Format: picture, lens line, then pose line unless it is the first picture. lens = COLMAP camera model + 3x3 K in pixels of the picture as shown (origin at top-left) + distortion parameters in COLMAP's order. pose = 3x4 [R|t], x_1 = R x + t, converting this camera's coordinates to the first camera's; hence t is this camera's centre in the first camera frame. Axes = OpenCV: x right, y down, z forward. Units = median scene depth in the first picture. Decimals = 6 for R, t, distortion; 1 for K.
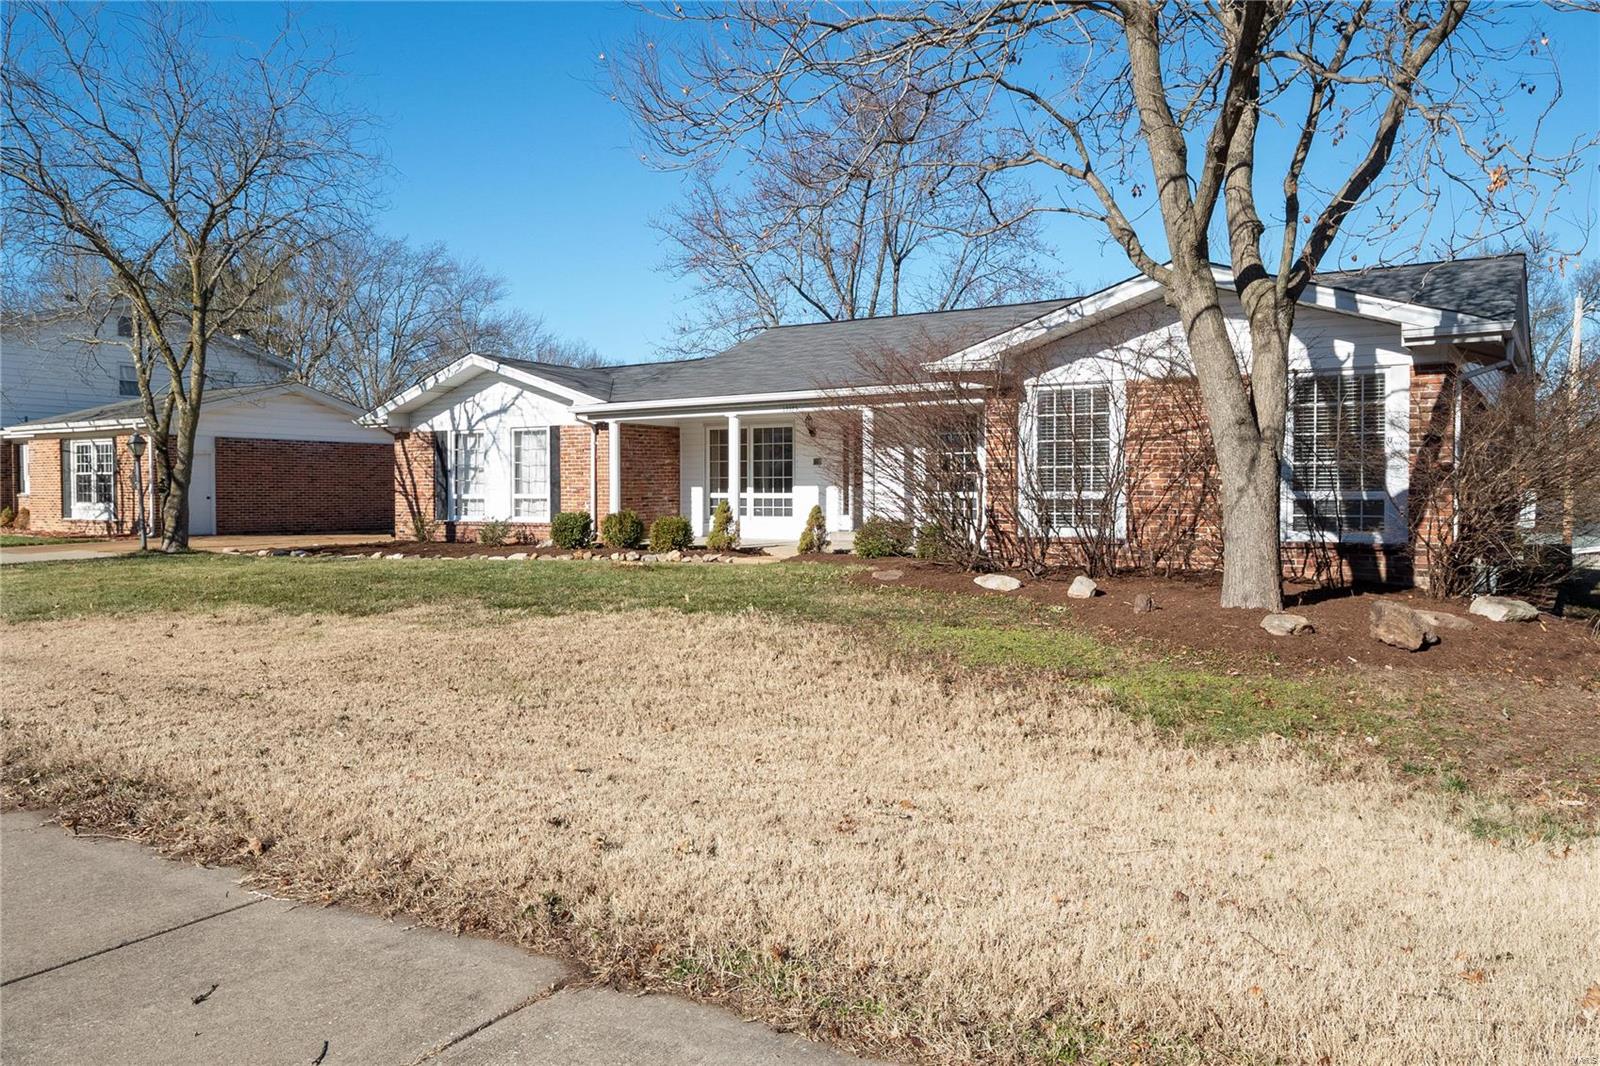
lens RADIAL K [[1135.5, 0, 732.5], [0, 1135.5, 531.4], [0, 0, 1]] dist [0.001186, 0.001567]
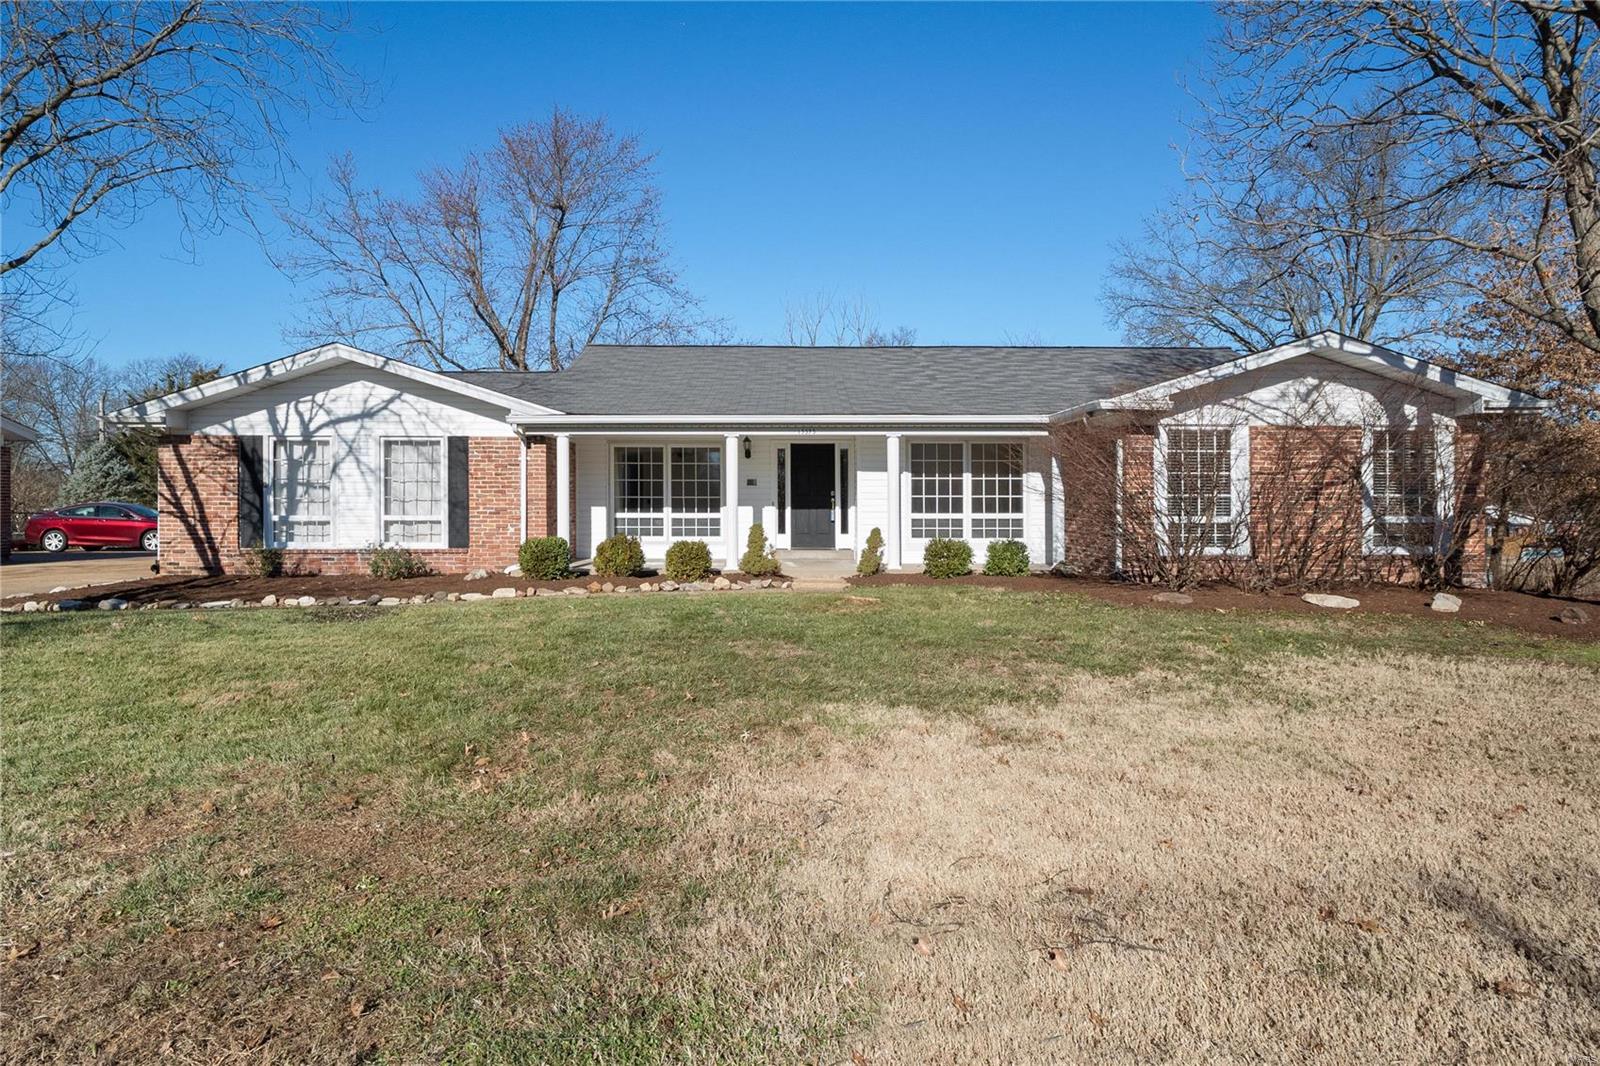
lens RADIAL K [[949.8, 0, 796.1], [0, 949.8, 508.5], [0, 0, 1]] dist [-0.000752, -0.001061]
pose [[0.810852, -0.004497, 0.585234, -0.364888], [0.019392, 0.999628, -0.019186, -0.019176], [-0.584930, 0.026906, 0.810638, 0.261431]]
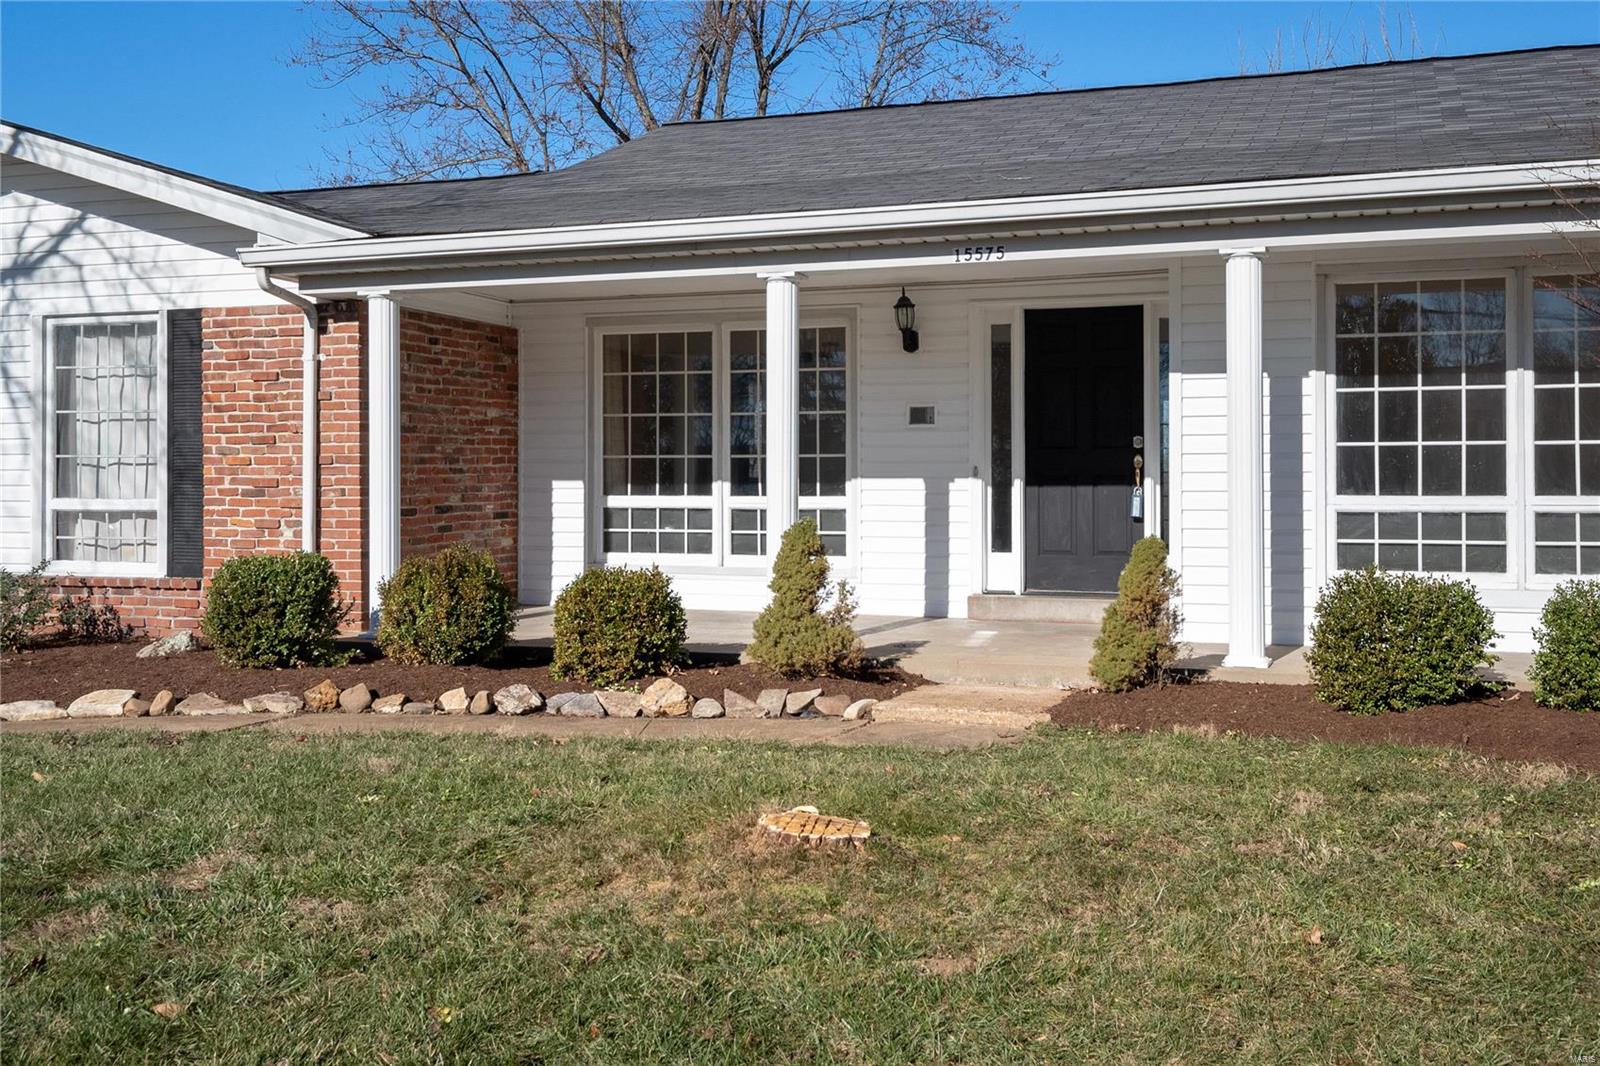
lens RADIAL K [[1644.9, 0, 802.0], [0, 1644.9, 492.1], [0, 0, 1]] dist [0.020410, -0.014831]
pose [[0.960074, -0.000456, 0.279746, -0.113118], [0.009453, 0.999480, -0.030815, -0.016891], [-0.279587, 0.032230, 0.959579, 0.436497]]
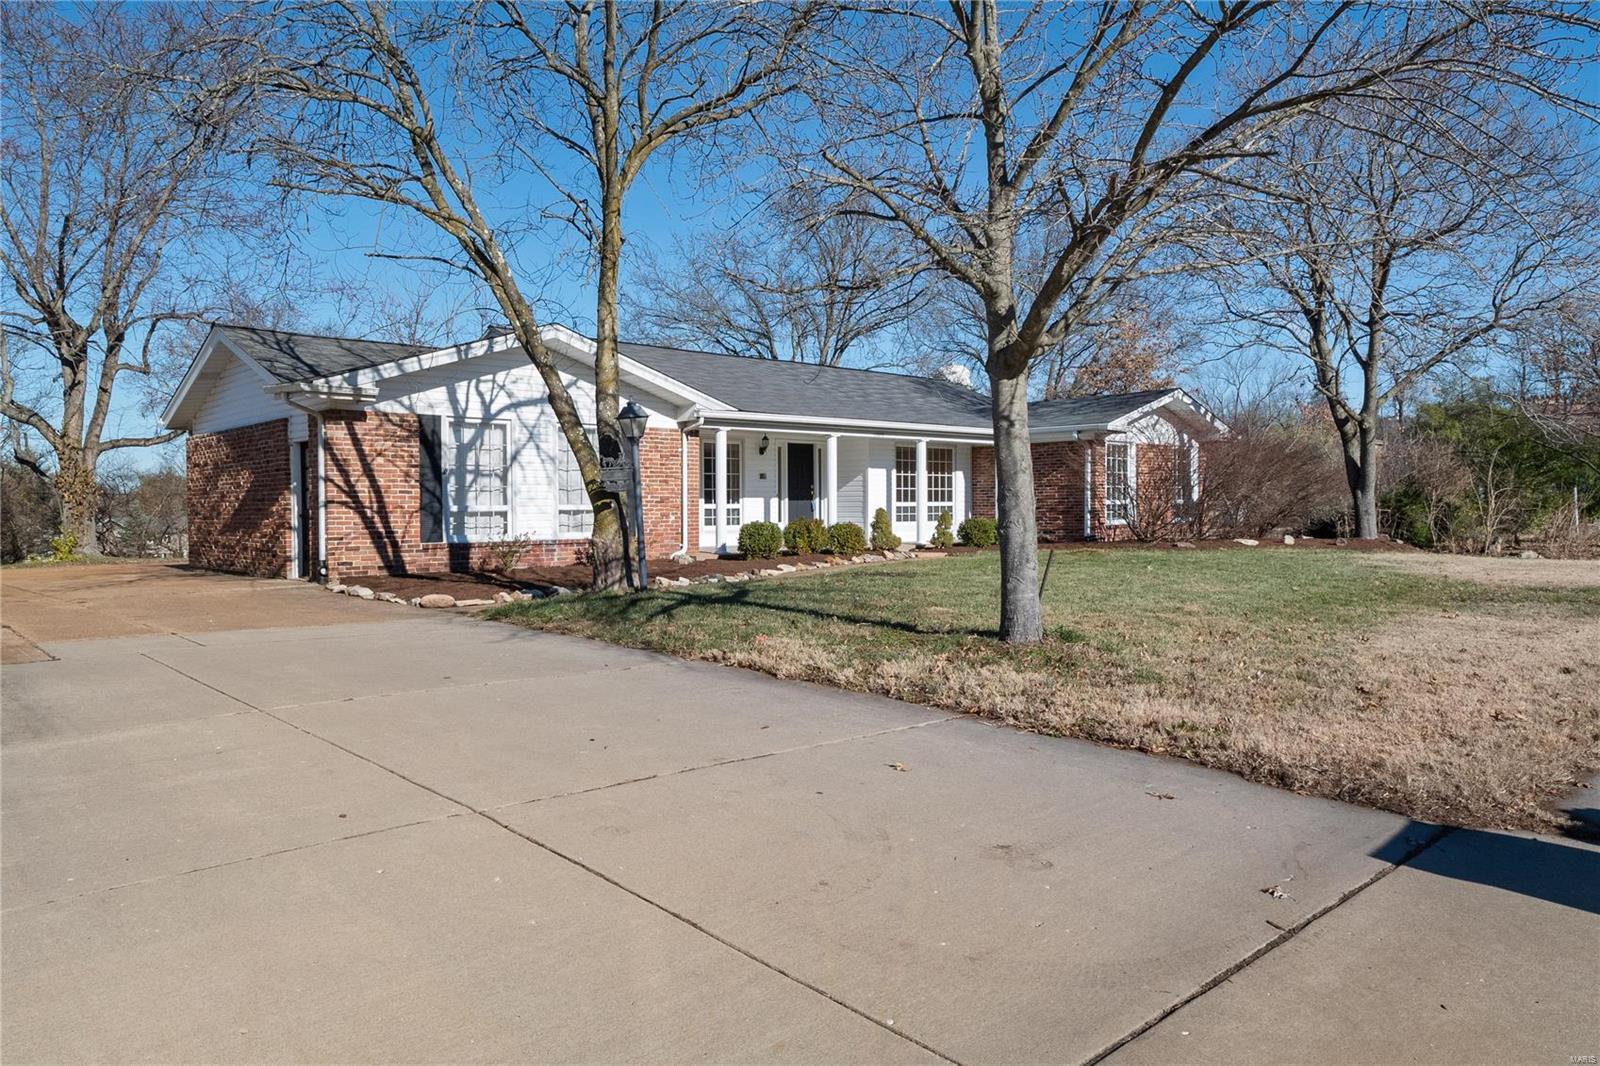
lens RADIAL K [[1135.5, 0, 732.5], [0, 1135.5, 531.4], [0, 0, 1]] dist [0.001186, 0.001567]
pose [[0.211351, -0.020583, 0.977193, -0.979893], [0.041724, 0.999057, 0.012019, -0.019238], [-0.976519, 0.038232, 0.212010, 0.729204]]
